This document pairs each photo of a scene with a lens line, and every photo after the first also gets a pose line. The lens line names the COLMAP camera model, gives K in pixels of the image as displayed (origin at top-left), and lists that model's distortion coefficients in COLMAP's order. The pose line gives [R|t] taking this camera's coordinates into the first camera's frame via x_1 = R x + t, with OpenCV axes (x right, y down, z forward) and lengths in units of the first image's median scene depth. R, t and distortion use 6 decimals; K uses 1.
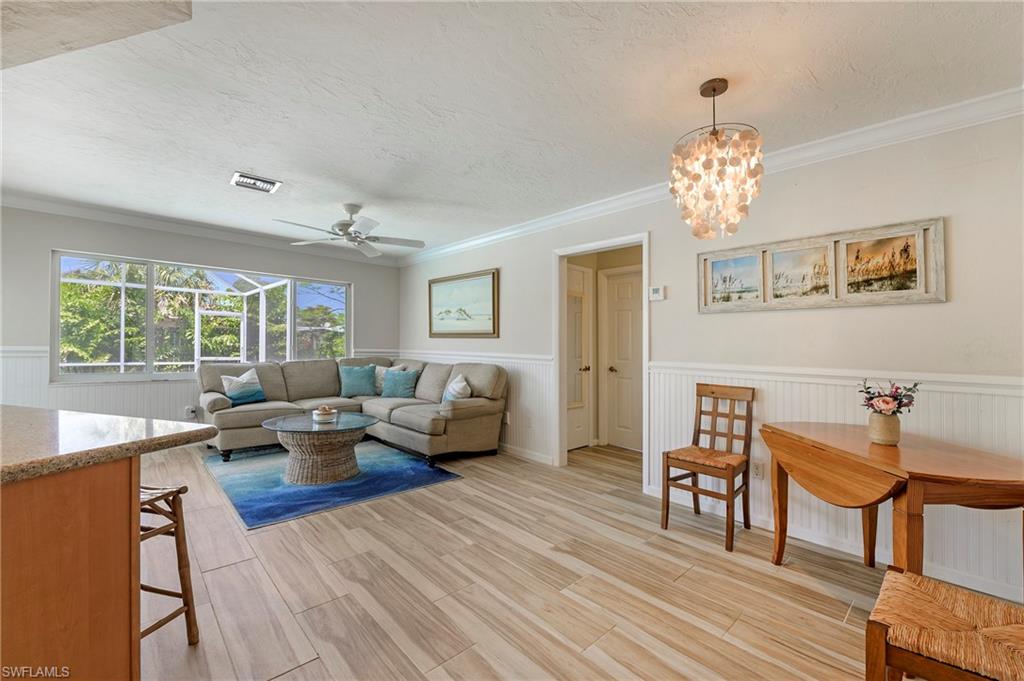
lens RADIAL K [[420.1, 0, 517.0], [0, 420.1, 326.2], [0, 0, 1]] dist [-0.010123, -0.000219]
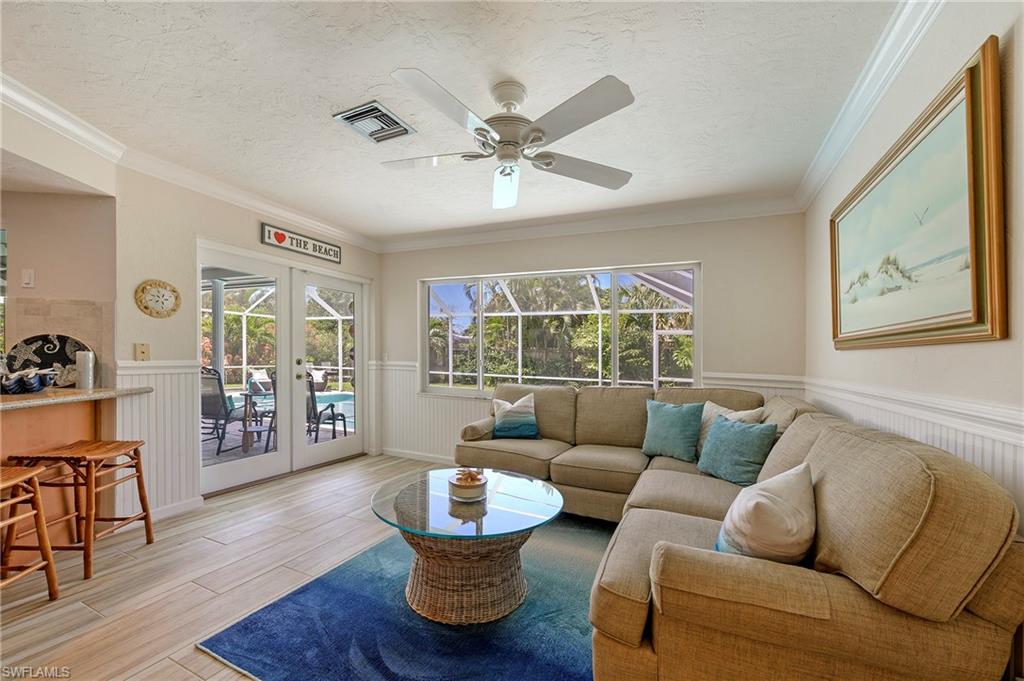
lens RADIAL K [[412.6, 0, 511.2], [0, 412.6, 356.3], [0, 0, 1]] dist [-0.006485, -0.001249]
pose [[0.364426, -0.006655, -0.931208, 0.085978], [0.024042, 0.999708, 0.002265, 0.039794], [0.930922, -0.023213, 0.364480, 0.897954]]
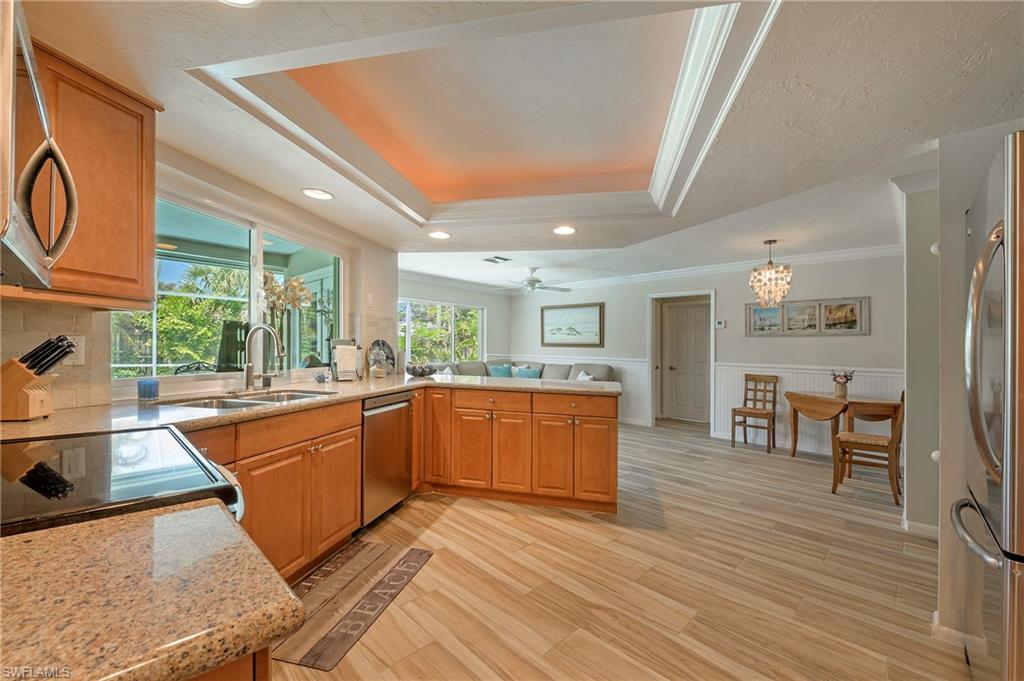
lens RADIAL K [[412.6, 0, 516.5], [0, 412.6, 331.0], [0, 0, 1]] dist [-0.006485, -0.001249]
pose [[0.999270, 0.006749, 0.037611, -0.566775], [-0.006789, 0.999977, 0.000925, -0.043086], [-0.037604, -0.001180, 0.999292, -0.681739]]
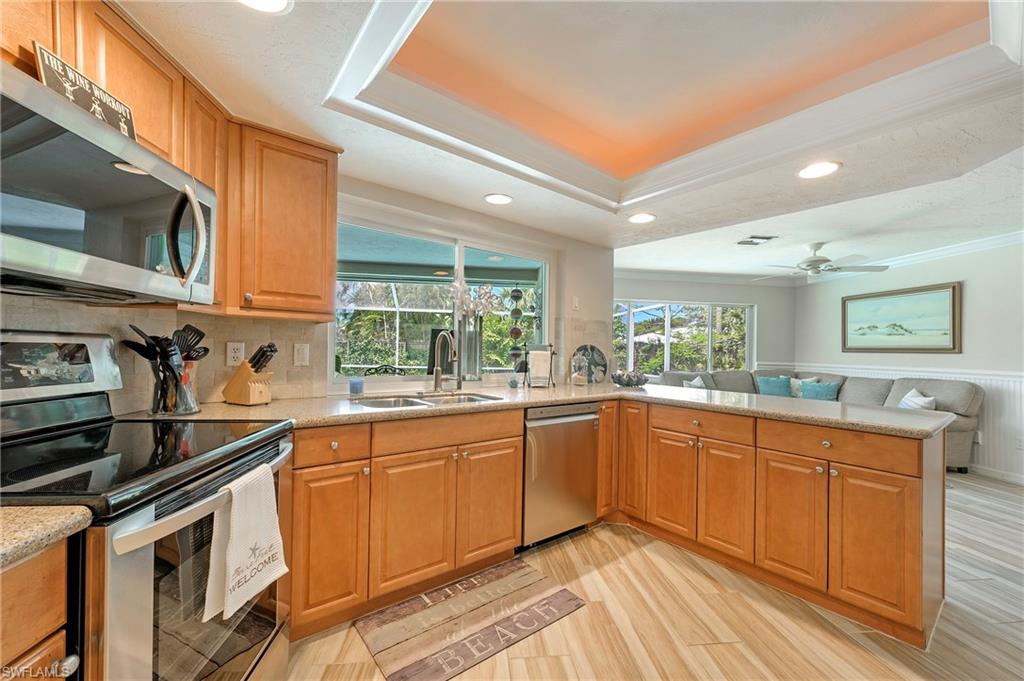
lens RADIAL K [[412.6, 0, 512.5], [0, 412.6, 345.8], [0, 0, 1]] dist [-0.006485, -0.001249]
pose [[0.805052, -0.006899, -0.593164, -0.427819], [0.019532, 0.999698, 0.014882, -0.032621], [0.592883, -0.023567, 0.804944, -0.497865]]
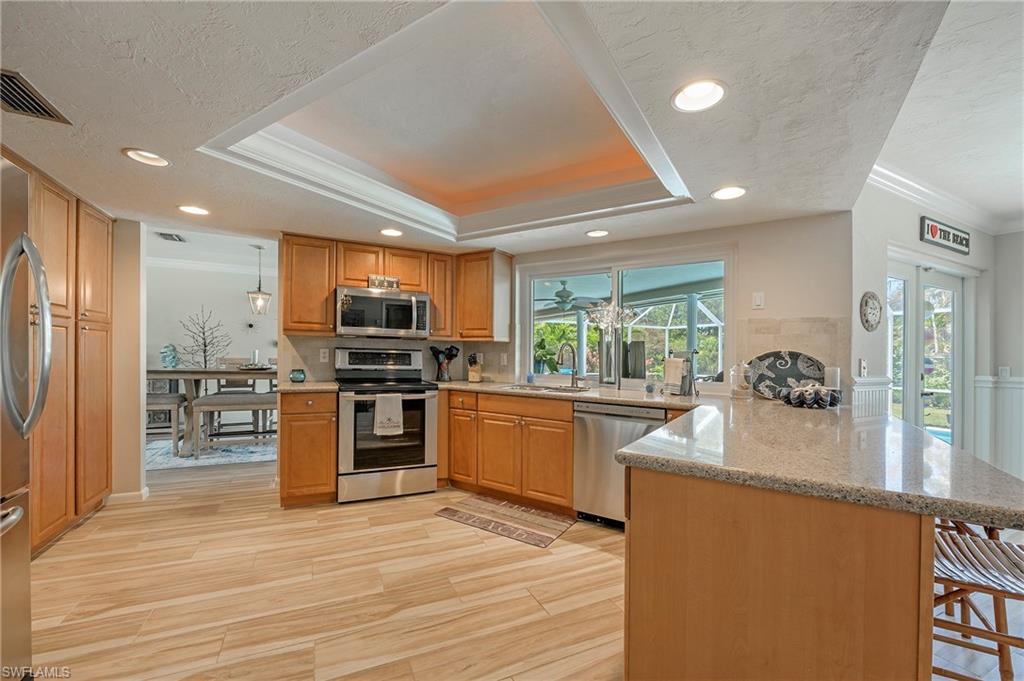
lens RADIAL K [[412.6, 0, 505.2], [0, 412.6, 361.2], [0, 0, 1]] dist [-0.006485, -0.001249]
pose [[-0.317153, -0.009622, -0.948326, 0.021011], [0.016015, 0.999752, -0.015500, 0.005871], [0.948239, -0.020103, -0.316920, 0.154753]]
